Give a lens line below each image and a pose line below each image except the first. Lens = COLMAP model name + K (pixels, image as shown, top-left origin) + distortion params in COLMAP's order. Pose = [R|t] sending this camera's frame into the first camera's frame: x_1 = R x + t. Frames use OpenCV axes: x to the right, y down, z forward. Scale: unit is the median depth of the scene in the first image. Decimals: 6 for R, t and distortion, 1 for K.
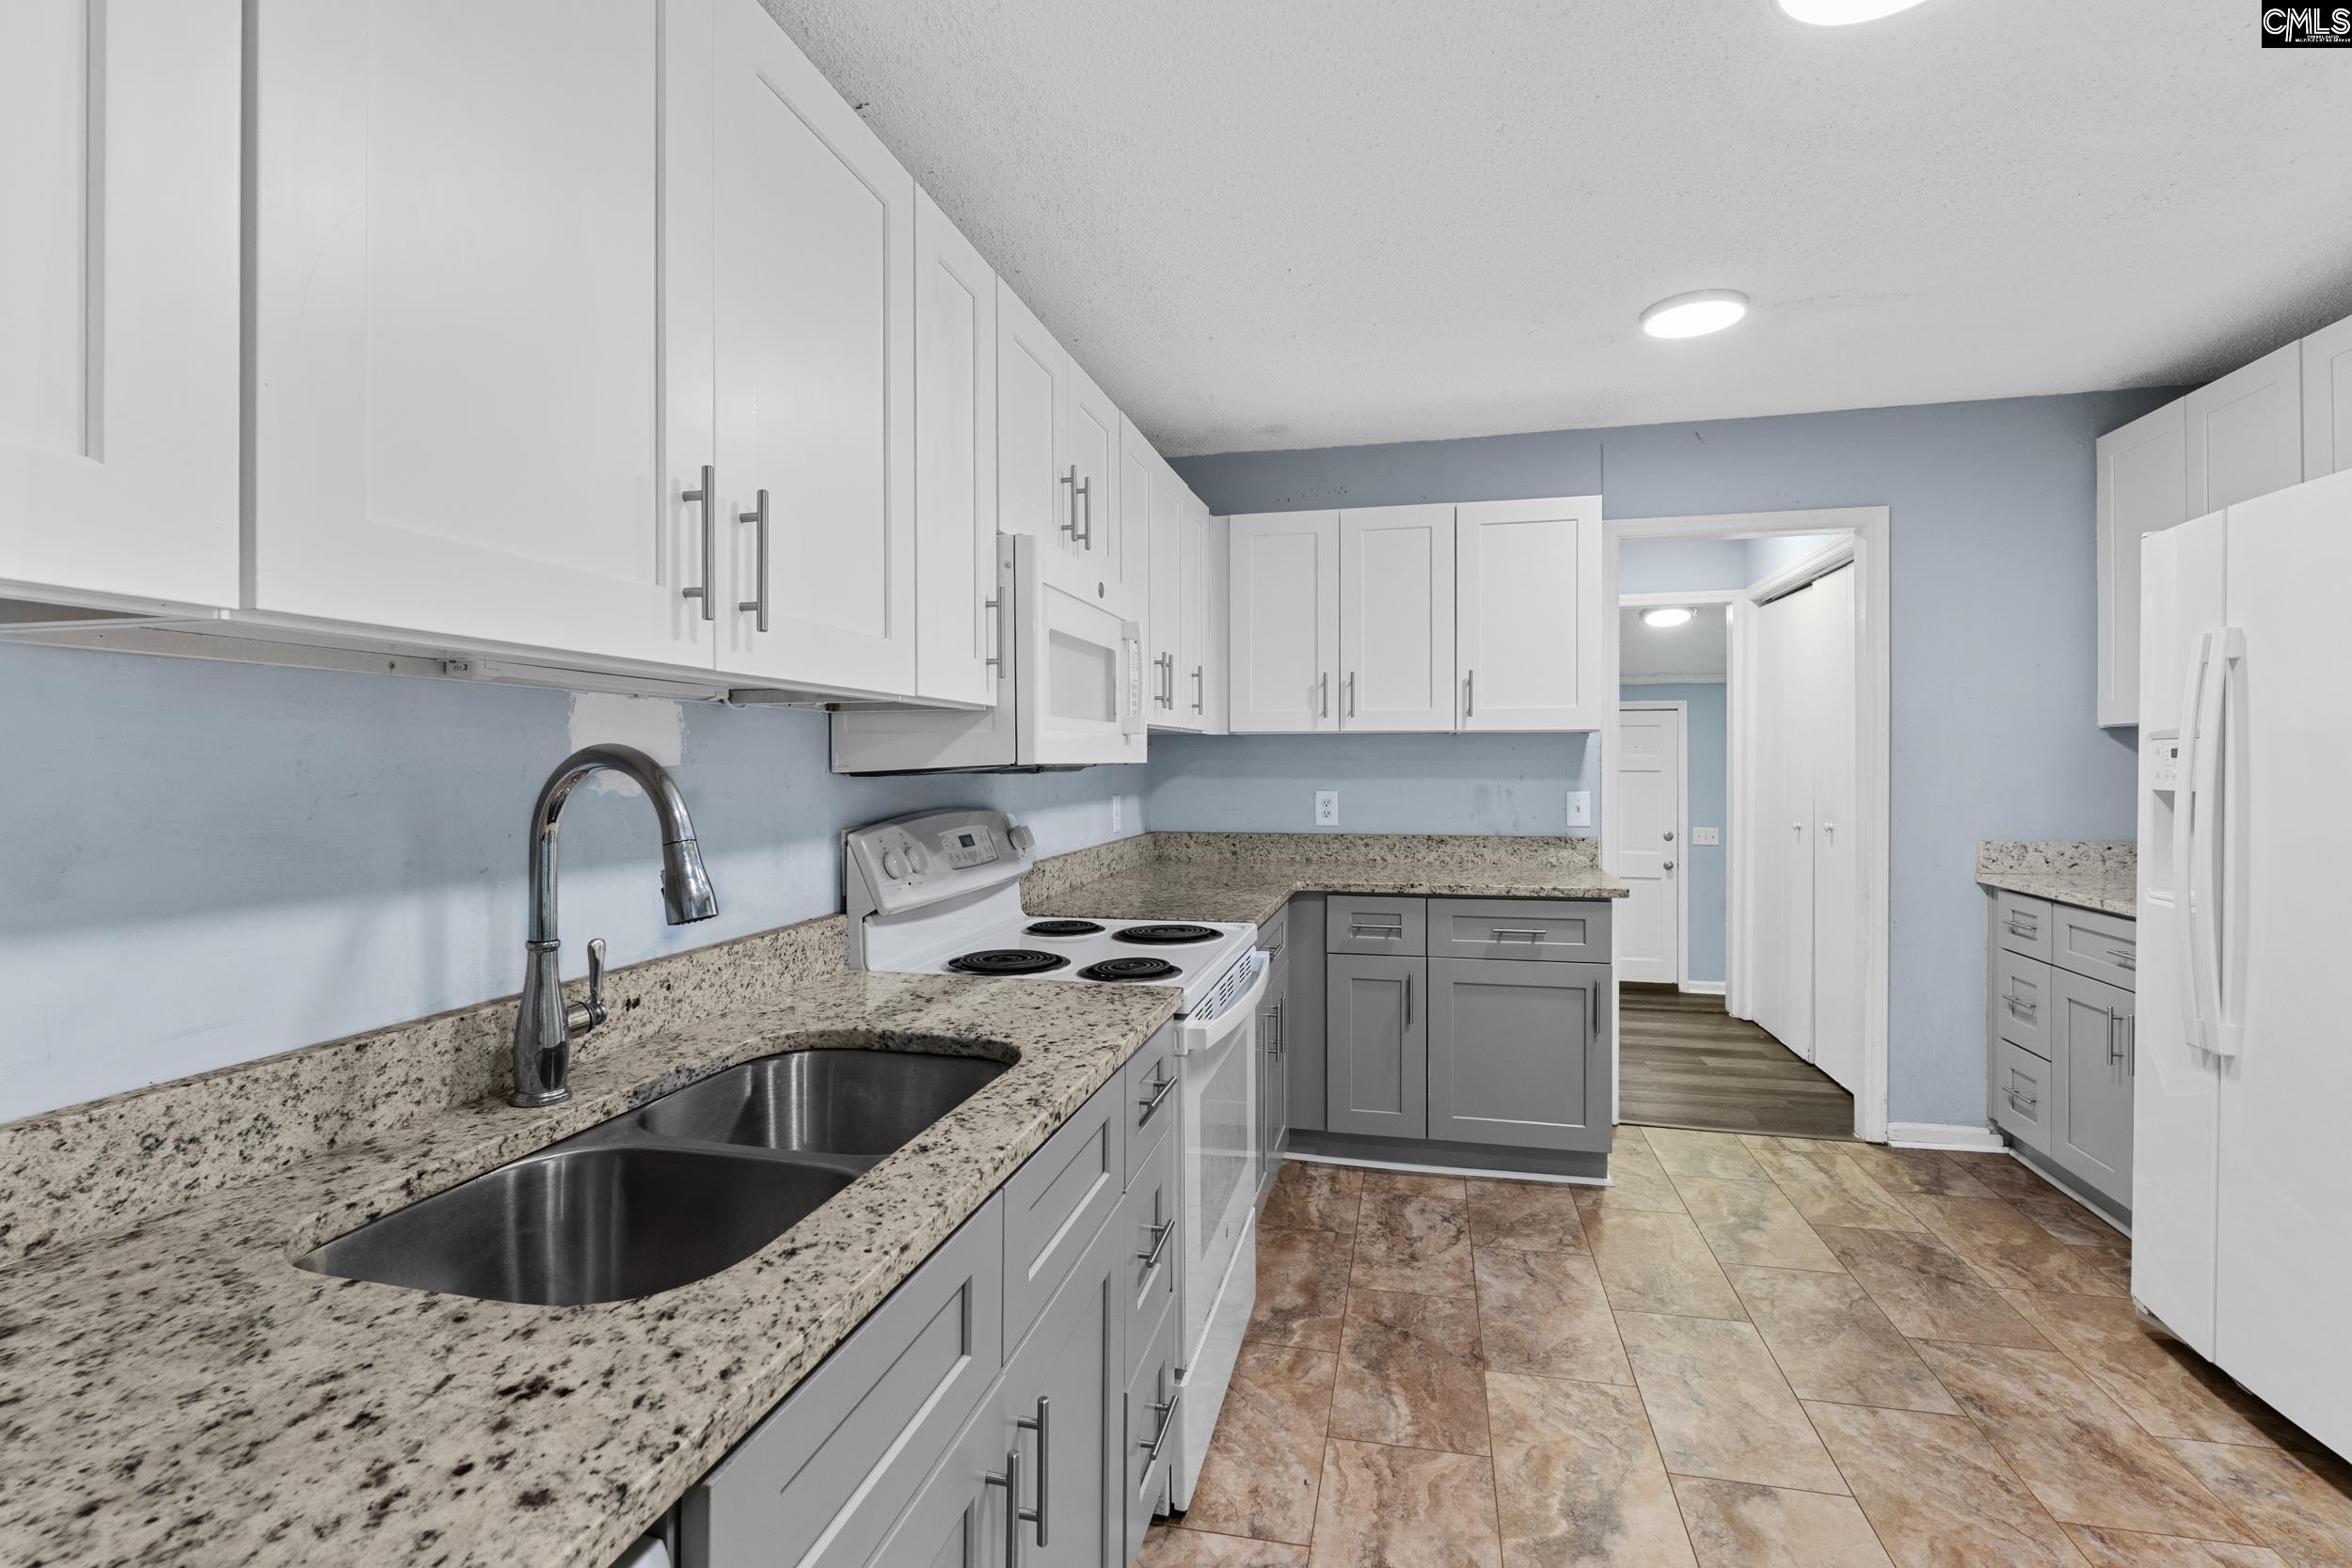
lens RADIAL K [[1093.0, 0, 1163.7], [0, 1093.0, 766.4], [0, 0, 1]] dist [-0.000982, 0.000177]
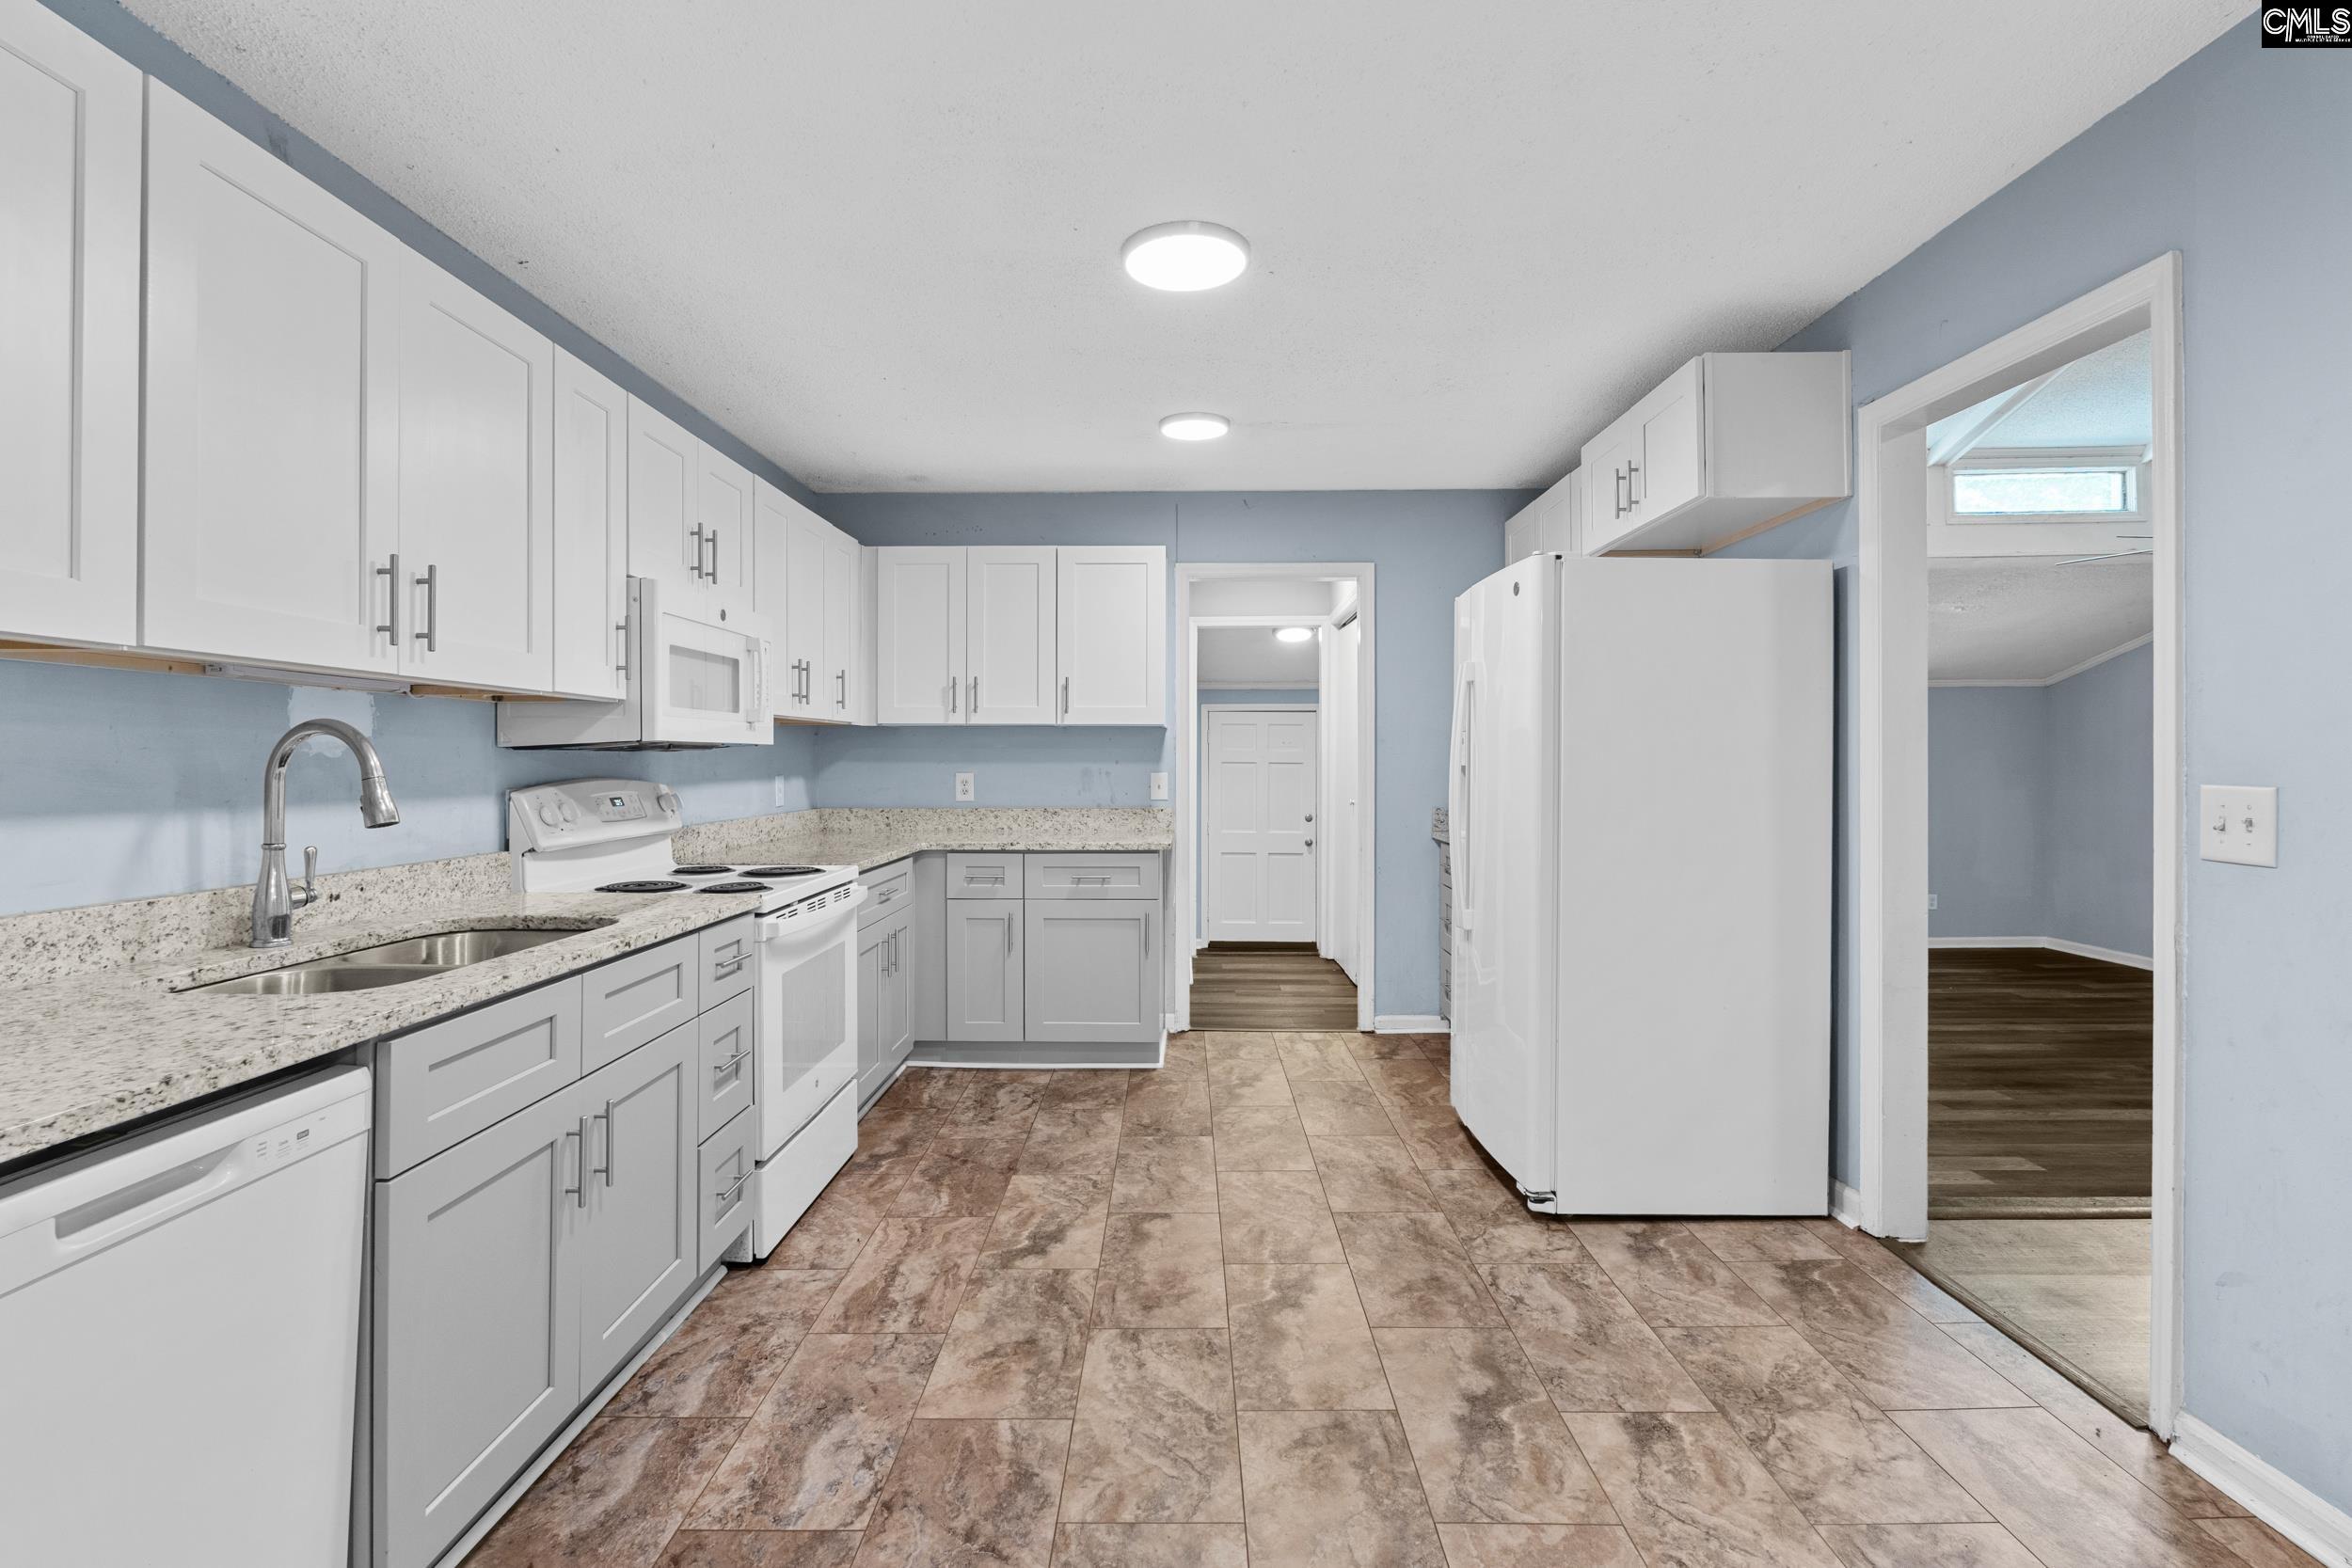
lens RADIAL K [[1088.5, 0, 1164.7], [0, 1088.5, 758.6], [0, 0, 1]] dist [-0.001167, -0.000545]
pose [[0.975806, 0.003391, 0.218611, 0.210855], [-0.002250, 0.999983, -0.005469, 0.026320], [-0.218626, 0.004845, 0.975797, -0.500773]]
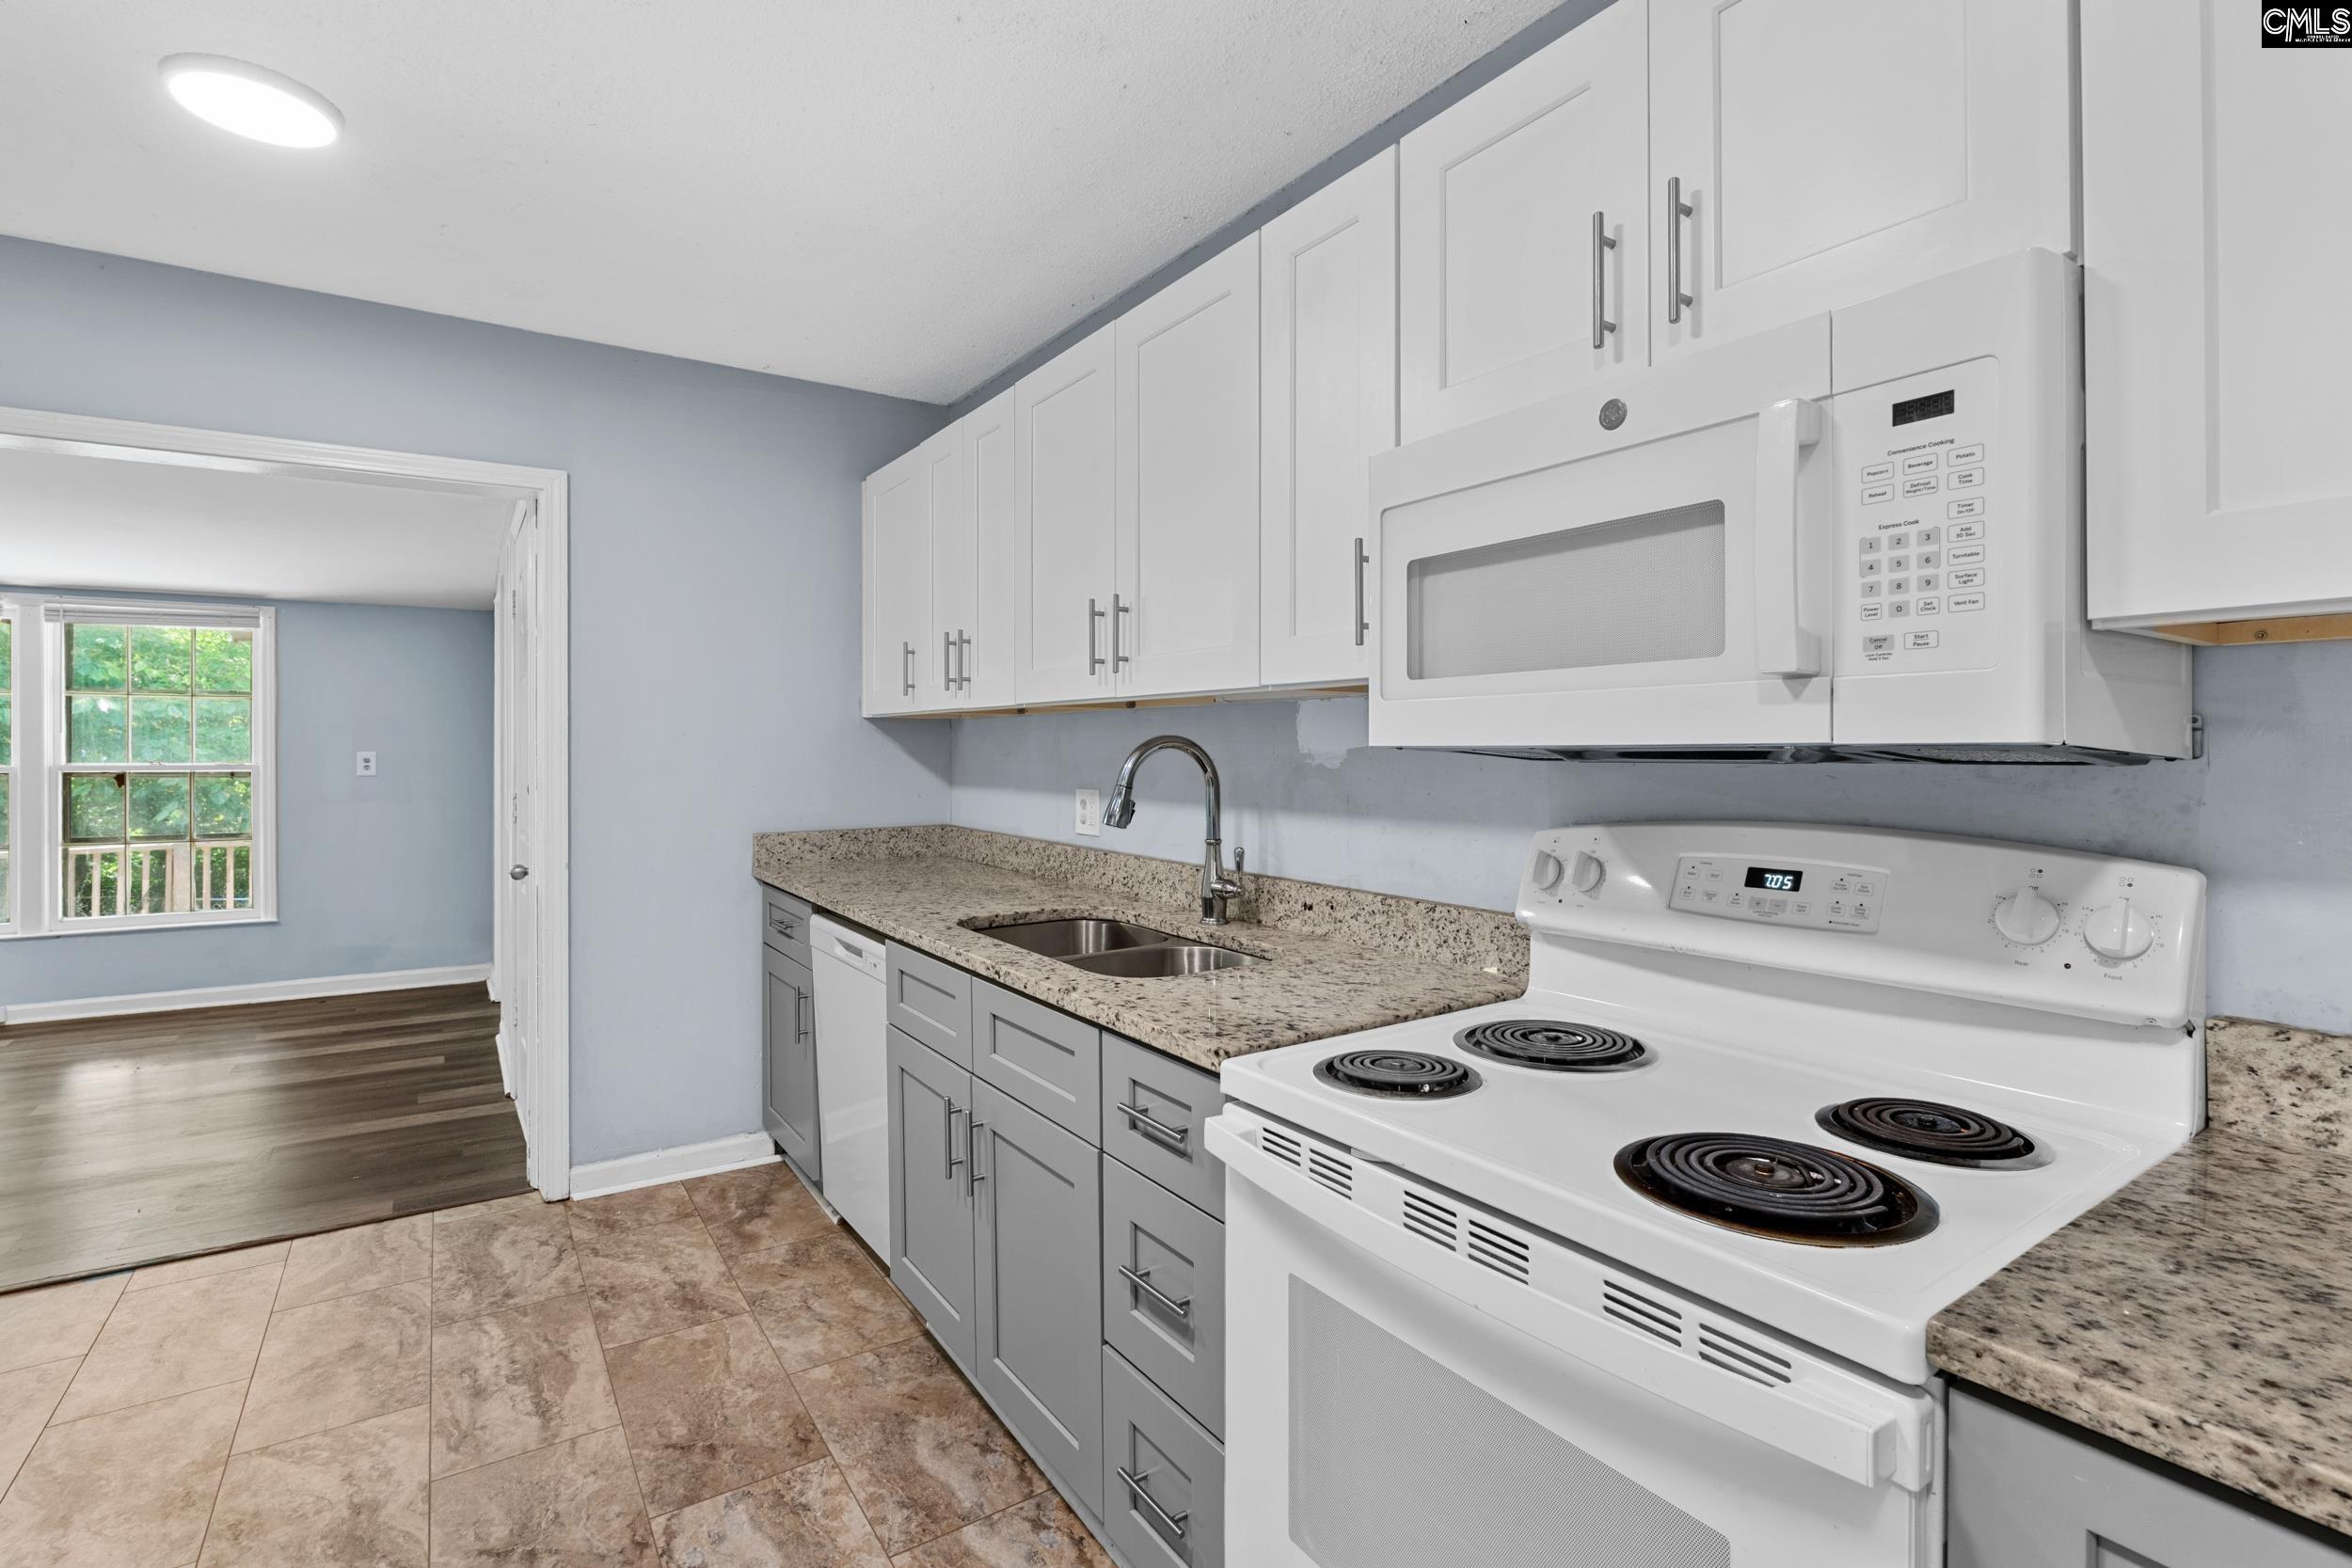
lens RADIAL K [[1088.5, 0, 1164.7], [0, 1088.5, 758.6], [0, 0, 1]] dist [-0.001167, -0.000545]
pose [[-0.679485, 0.012591, -0.733581, 0.542755], [0.003089, 0.999893, 0.014301, -0.005153], [0.733683, 0.007451, -0.679451, 1.380830]]
